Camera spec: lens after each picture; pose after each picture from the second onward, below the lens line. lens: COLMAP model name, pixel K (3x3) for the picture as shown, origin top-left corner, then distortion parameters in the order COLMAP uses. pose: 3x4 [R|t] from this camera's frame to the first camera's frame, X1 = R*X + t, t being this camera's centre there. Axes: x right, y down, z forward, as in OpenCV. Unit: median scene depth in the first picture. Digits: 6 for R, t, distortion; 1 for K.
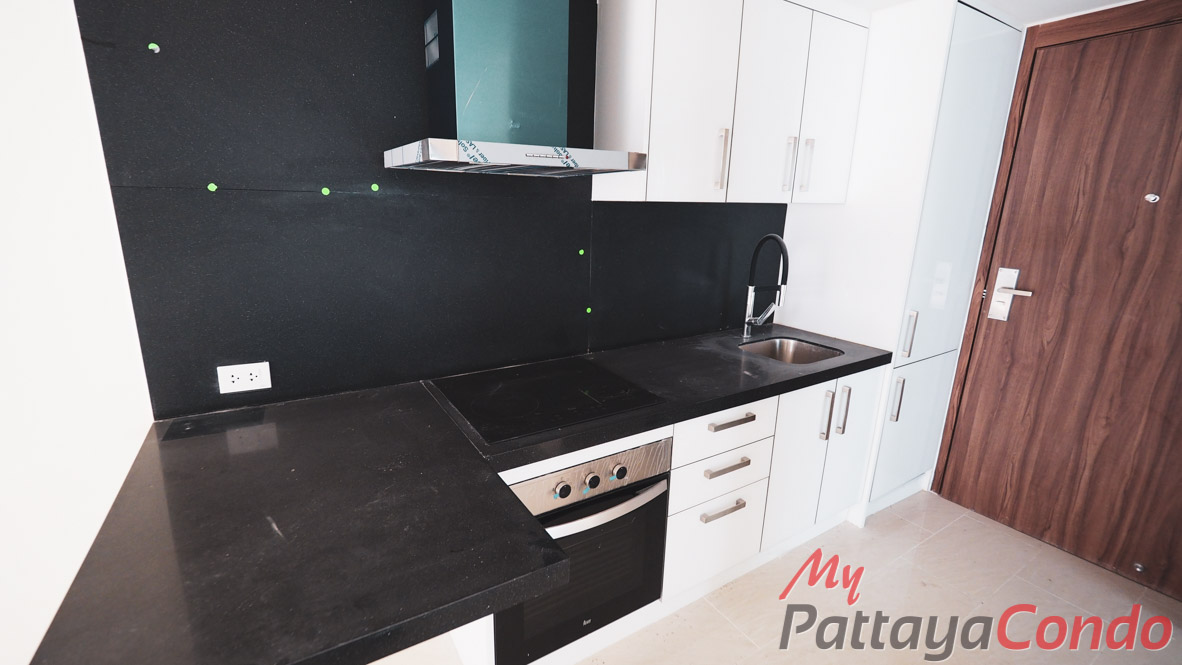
lens RADIAL K [[492.3, 0, 580.9], [0, 492.3, 328.4], [0, 0, 1]] dist [-0.003146, -0.000531]
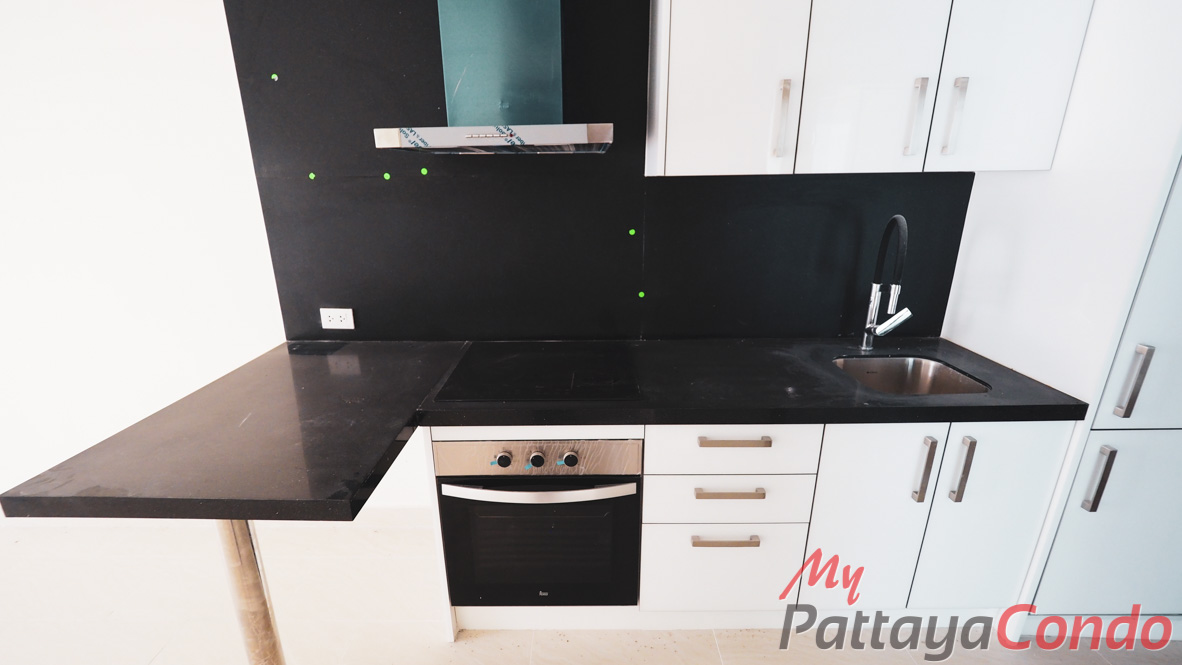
lens RADIAL K [[492.3, 0, 584.3], [0, 492.3, 336.2], [0, 0, 1]] dist [-0.003146, -0.000531]
pose [[0.854407, 0.132848, -0.502334, 0.493692], [-0.103747, 0.990913, 0.085598, -0.032790], [0.509141, -0.021020, 0.860426, 0.154908]]
